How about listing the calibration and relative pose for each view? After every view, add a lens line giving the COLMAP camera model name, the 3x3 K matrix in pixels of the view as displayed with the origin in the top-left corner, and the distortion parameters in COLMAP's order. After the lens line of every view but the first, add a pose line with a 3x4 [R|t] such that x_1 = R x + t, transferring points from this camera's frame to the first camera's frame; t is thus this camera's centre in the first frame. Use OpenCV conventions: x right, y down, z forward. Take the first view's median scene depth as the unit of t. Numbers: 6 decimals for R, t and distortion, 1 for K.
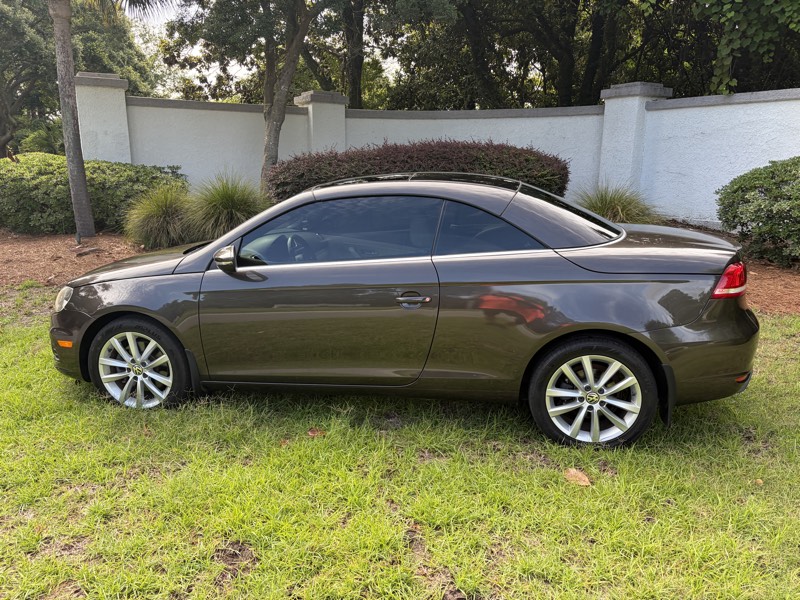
lens RADIAL K [[602.7, 0, 400.9], [0, 602.7, 297.8], [0, 0, 1]] dist [0.042373, -0.051034]
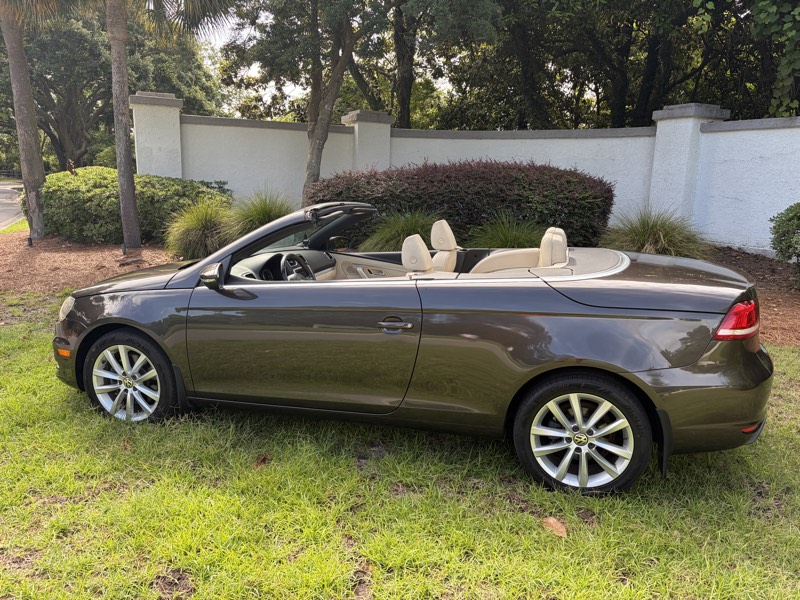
lens RADIAL K [[602.7, 0, 392.6], [0, 602.7, 295.7], [0, 0, 1]] dist [0.042373, -0.051034]
pose [[0.994316, 0.037096, -0.099793, 0.094242], [-0.040289, 0.998733, -0.030169, -0.012523], [0.098548, 0.034018, 0.994551, 0.031395]]
